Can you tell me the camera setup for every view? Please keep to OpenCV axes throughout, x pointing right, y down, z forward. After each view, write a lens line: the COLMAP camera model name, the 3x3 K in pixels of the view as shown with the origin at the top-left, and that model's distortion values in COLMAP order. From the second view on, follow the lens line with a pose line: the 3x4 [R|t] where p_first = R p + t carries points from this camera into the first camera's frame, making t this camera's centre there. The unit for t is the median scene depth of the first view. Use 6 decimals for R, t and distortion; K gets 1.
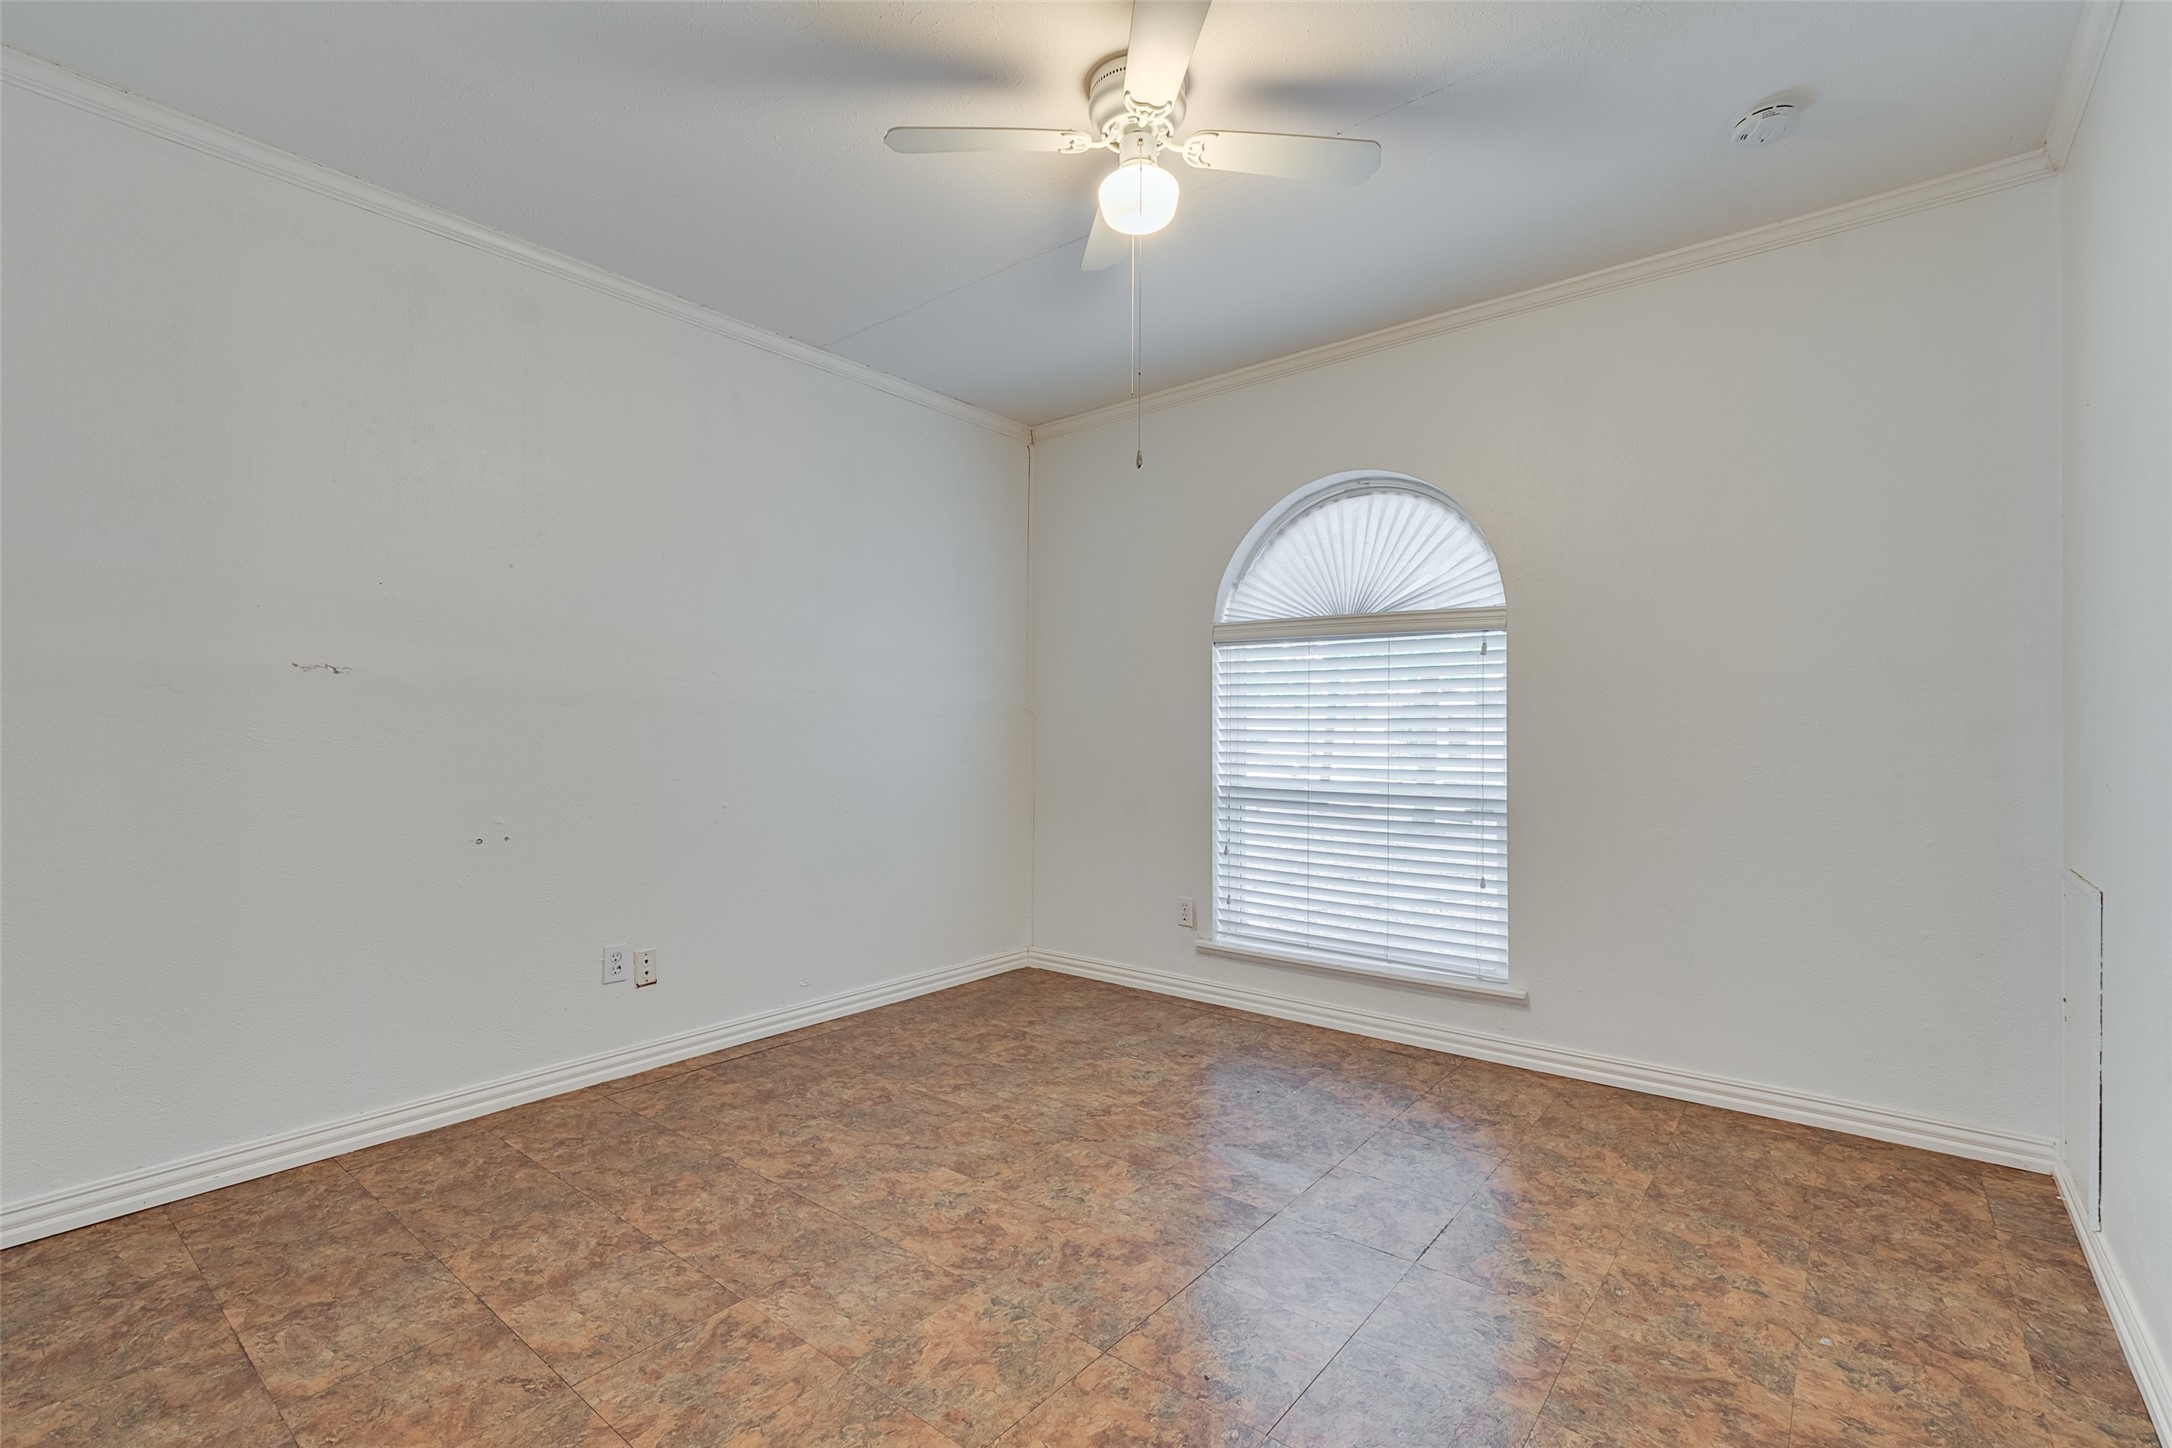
lens RADIAL K [[973.5, 0, 1086.0], [0, 973.5, 724.0], [0, 0, 1]] dist [0.000142, 0.000080]
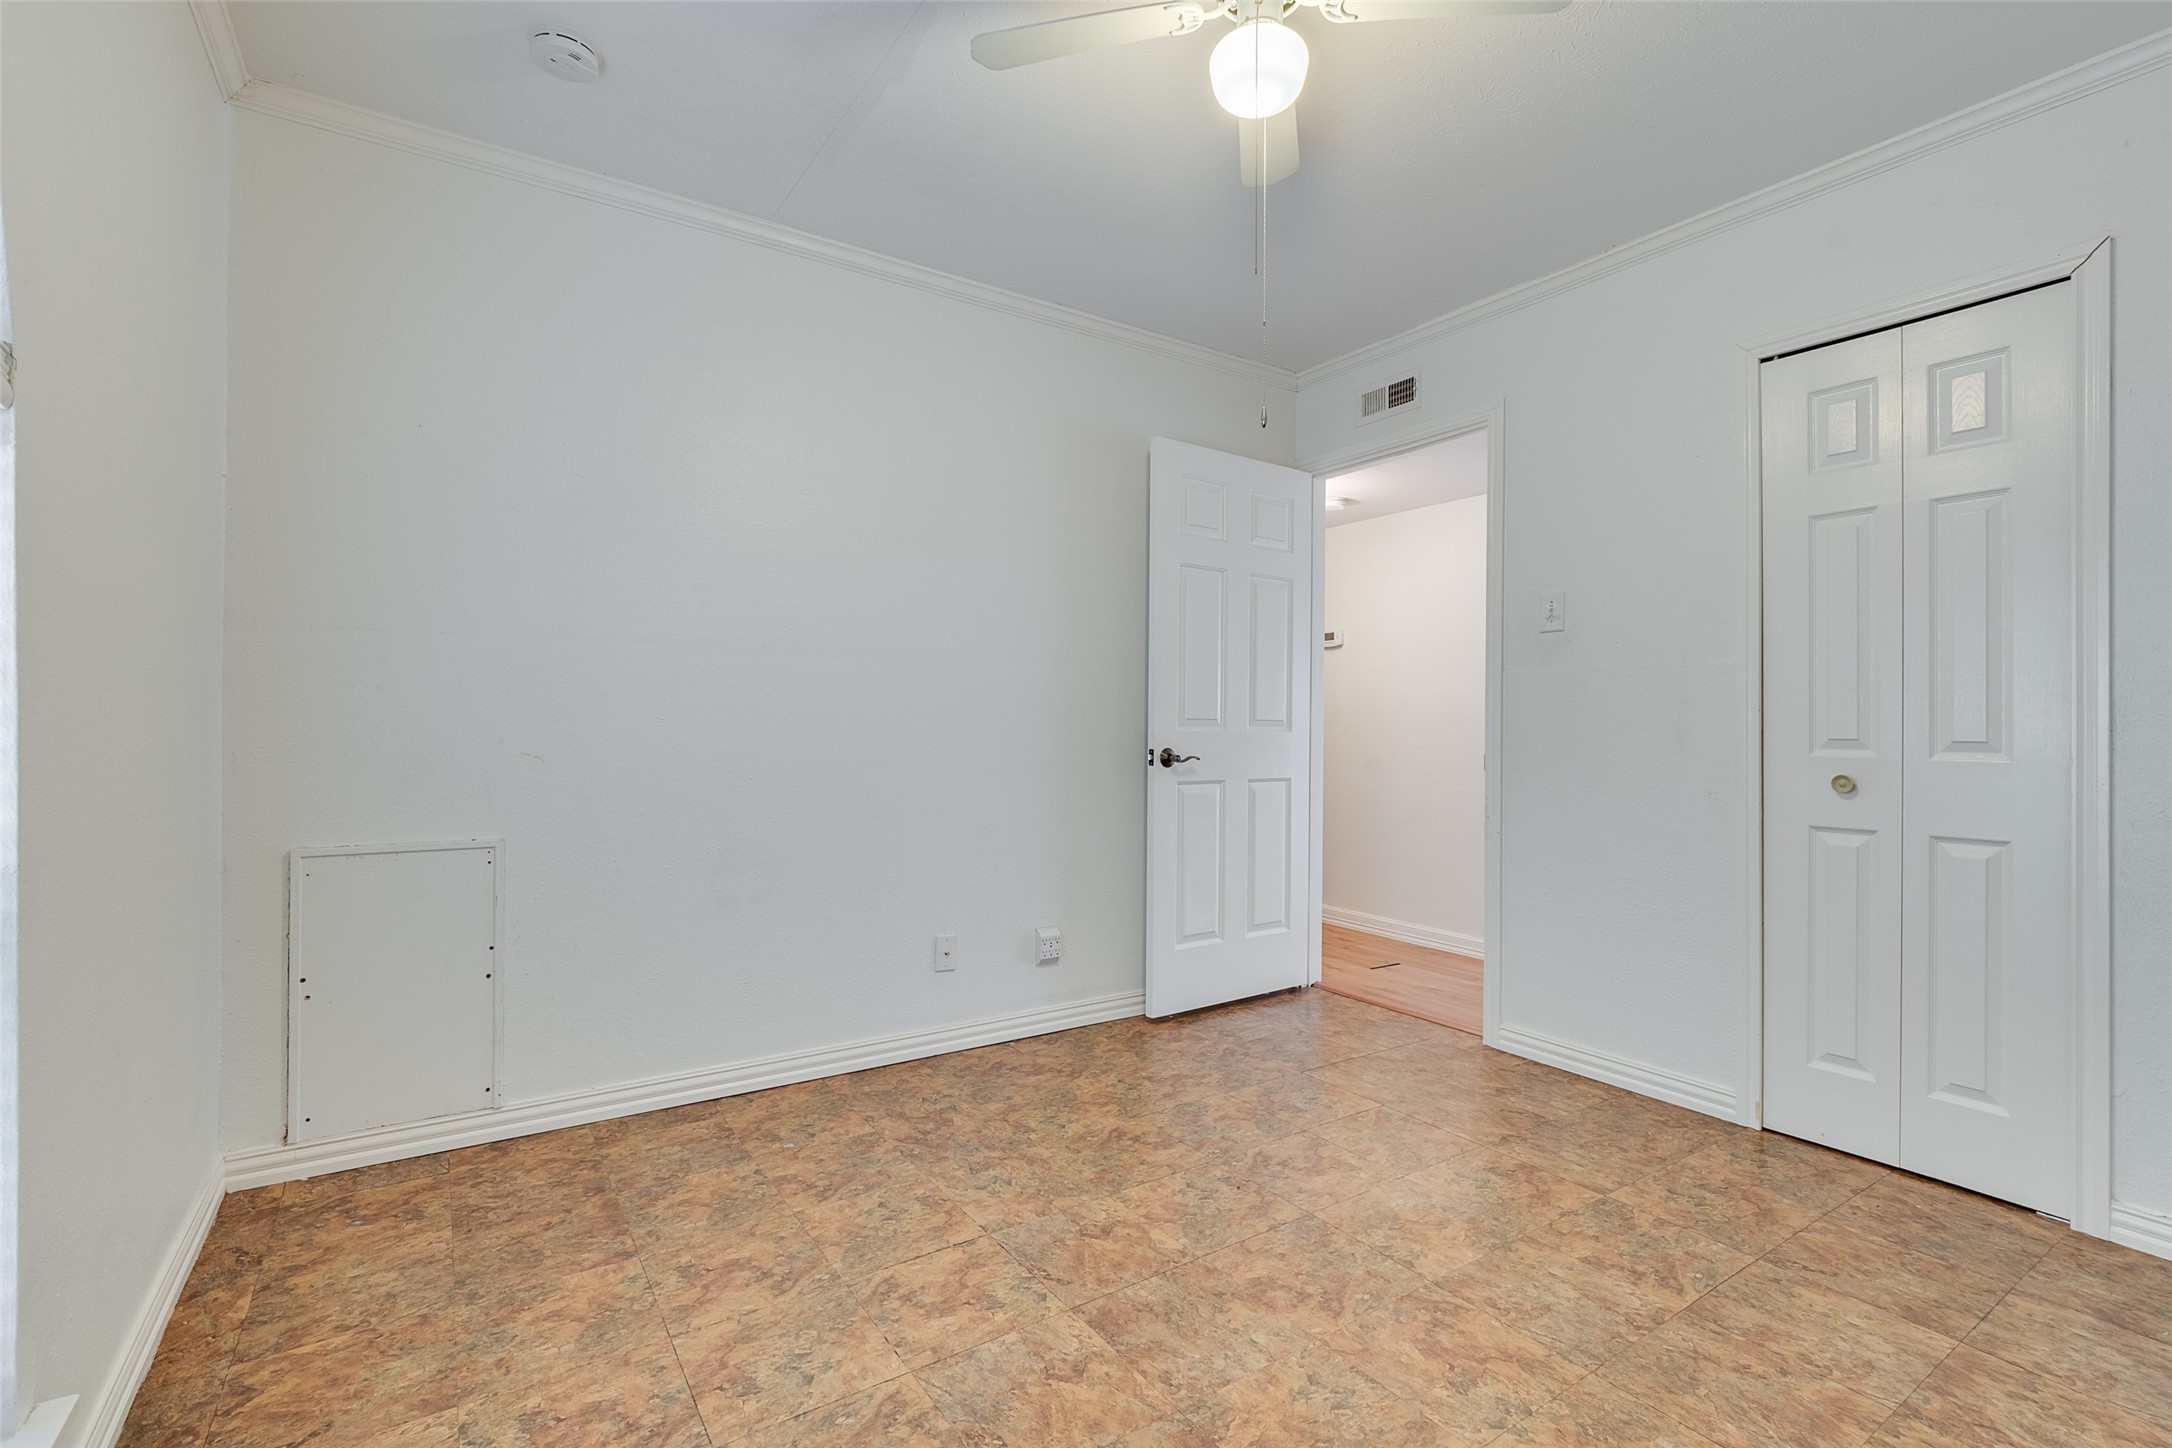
lens RADIAL K [[973.5, 0, 1086.0], [0, 973.5, 724.0], [0, 0, 1]] dist [0.000142, 0.000080]
pose [[-0.954912, -0.011938, 0.296650, -0.058025], [-0.013741, 0.999898, -0.003994, 0.016258], [-0.296572, -0.007890, -0.954978, 1.913224]]
